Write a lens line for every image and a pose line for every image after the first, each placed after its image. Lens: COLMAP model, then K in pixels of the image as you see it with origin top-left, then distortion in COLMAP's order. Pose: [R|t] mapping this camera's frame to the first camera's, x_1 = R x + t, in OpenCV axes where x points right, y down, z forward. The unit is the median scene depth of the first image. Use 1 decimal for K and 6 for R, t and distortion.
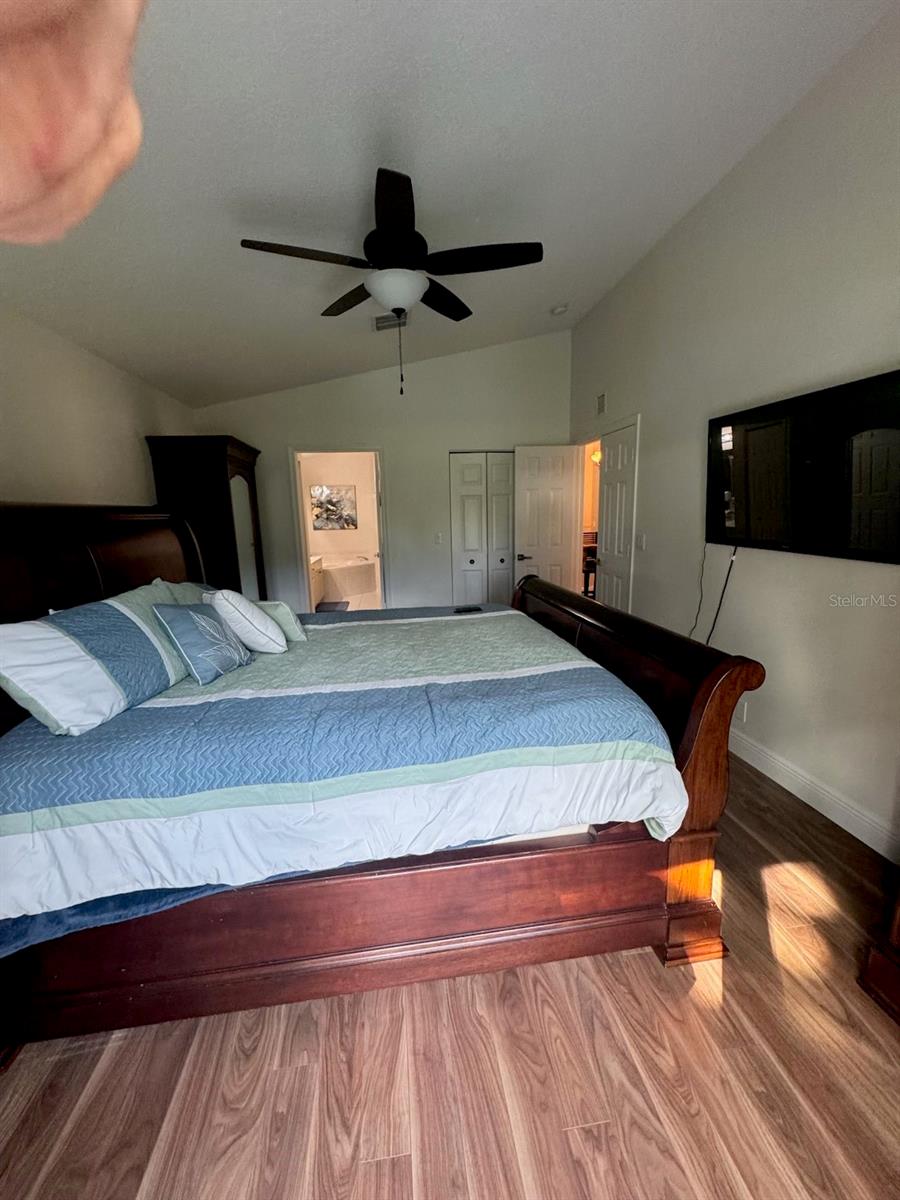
lens RADIAL K [[478.0, 0, 447.7], [0, 478.0, 598.9], [0, 0, 1]] dist [0.000067, 0.000001]
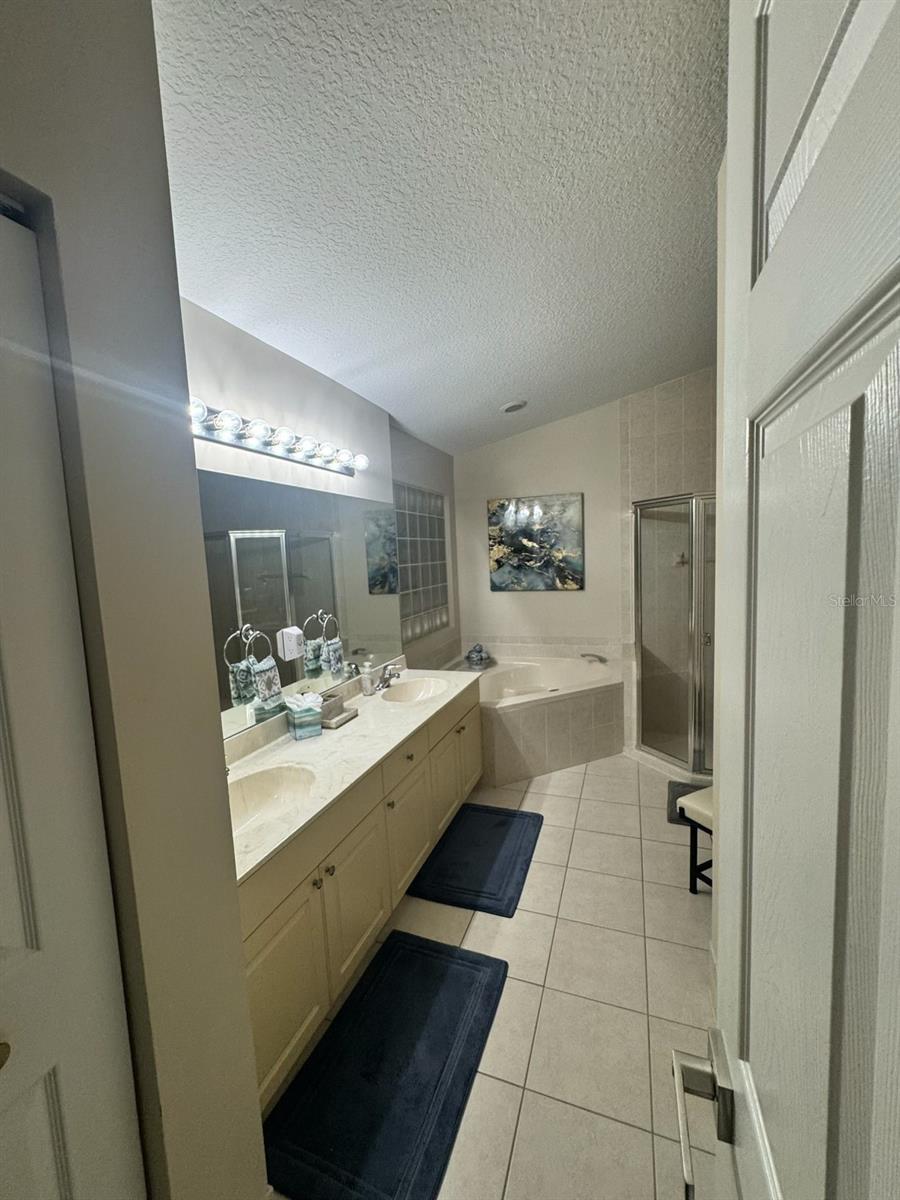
lens RADIAL K [[478.0, 0, 448.5], [0, 478.0, 597.3], [0, 0, 1]] dist [0.000067, 0.000001]
pose [[0.884050, 0.030426, -0.466401, -0.093940], [-0.063799, 0.996394, -0.055928, -0.107986], [0.463017, 0.079199, 0.882804, 0.556566]]
